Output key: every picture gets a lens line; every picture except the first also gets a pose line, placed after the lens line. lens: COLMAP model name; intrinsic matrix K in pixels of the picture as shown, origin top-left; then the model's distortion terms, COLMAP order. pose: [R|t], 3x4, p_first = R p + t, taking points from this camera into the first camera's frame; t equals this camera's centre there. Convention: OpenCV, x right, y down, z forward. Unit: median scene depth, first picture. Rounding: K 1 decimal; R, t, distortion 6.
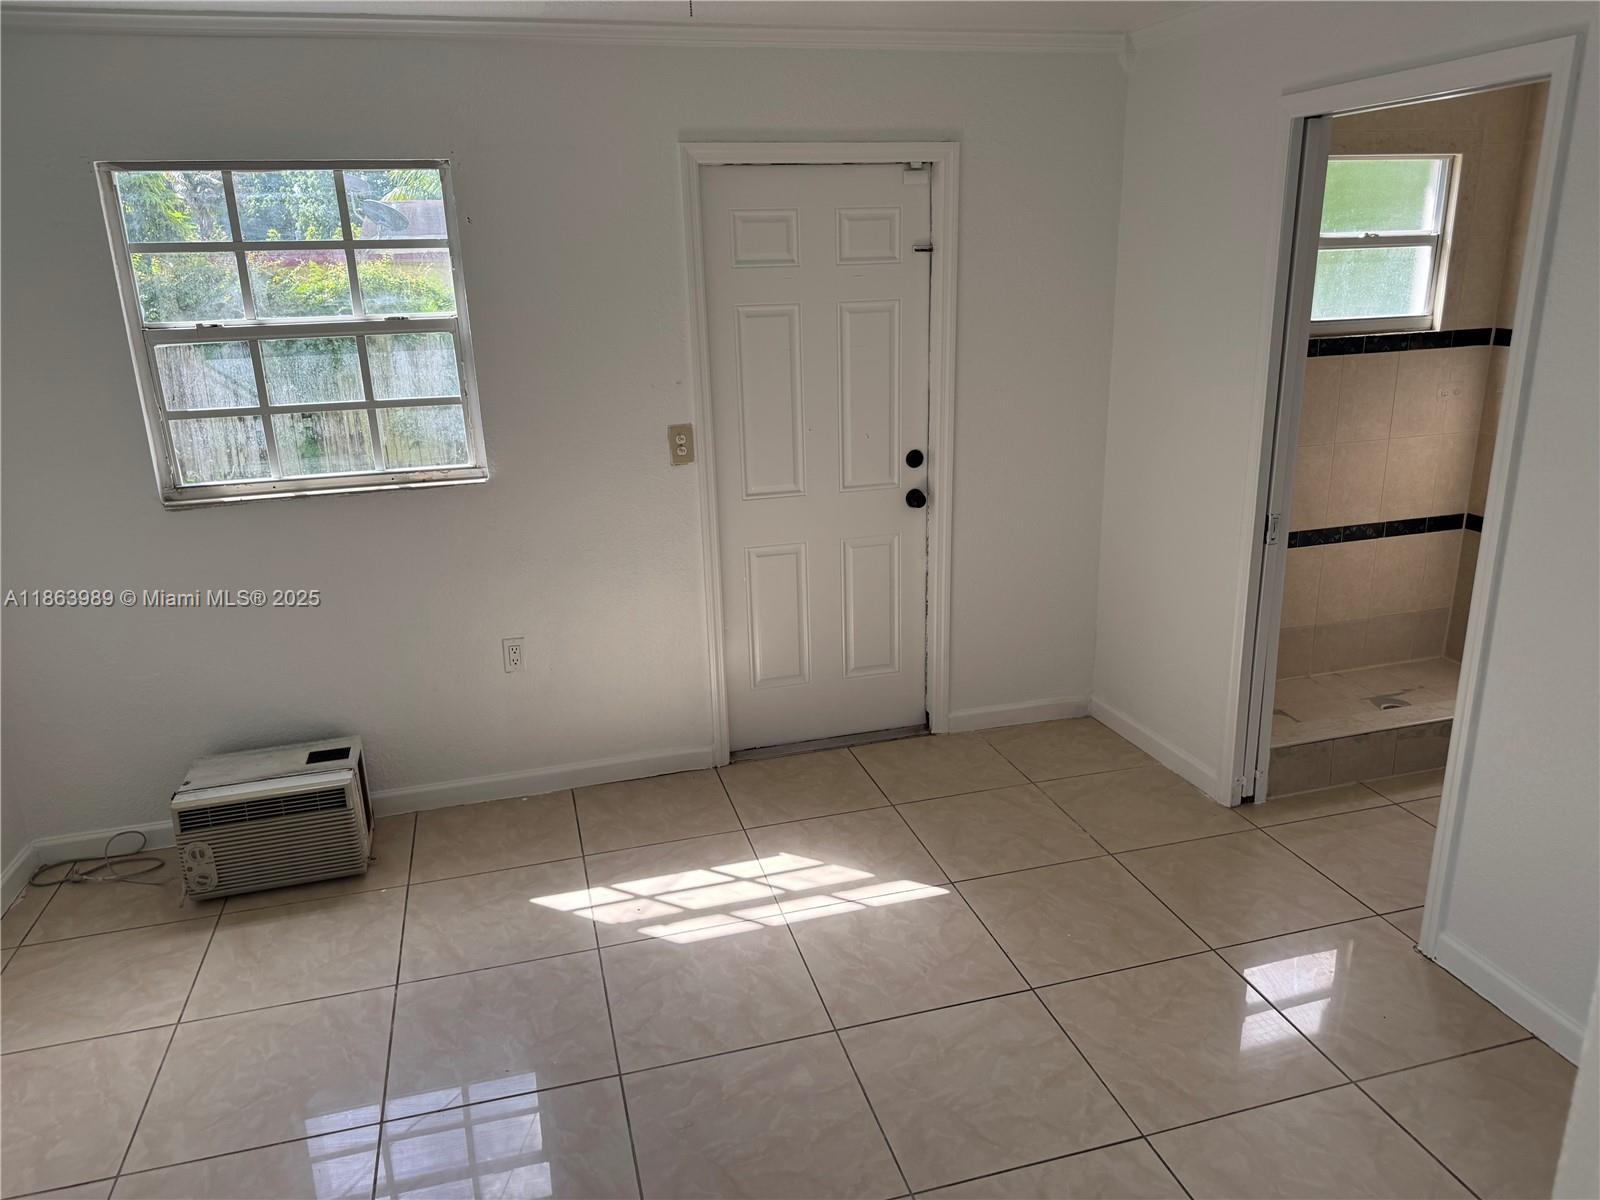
lens RADIAL K [[1136.0, 0, 800.0], [0, 1136.0, 600.0], [0, 0, 1]] dist [0.101982, -0.132311]
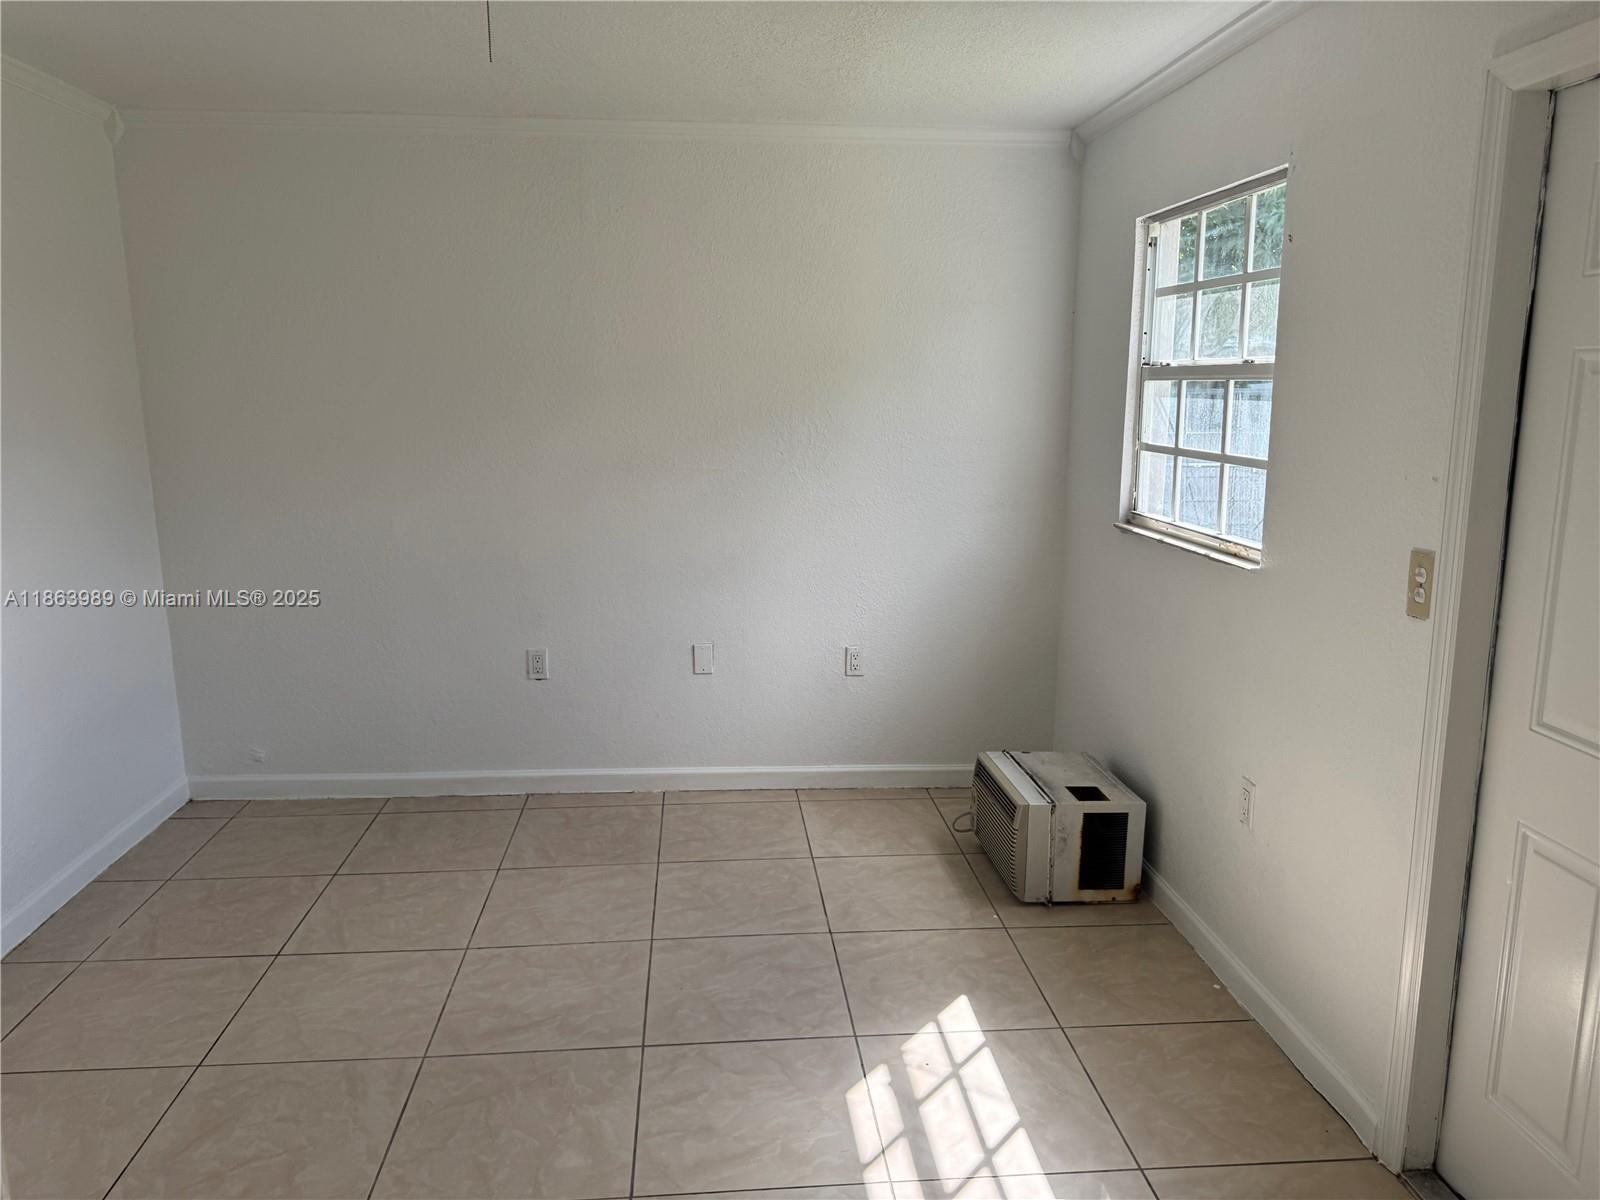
lens RADIAL K [[1136.0, 0, 800.0], [0, 1136.0, 600.0], [0, 0, 1]] dist [0.101982, -0.132311]
pose [[-0.200371, 0.213678, -0.956134, 0.440605], [-0.266604, 0.927205, 0.263084, -0.171223], [0.942748, 0.307623, -0.128817, 0.676090]]
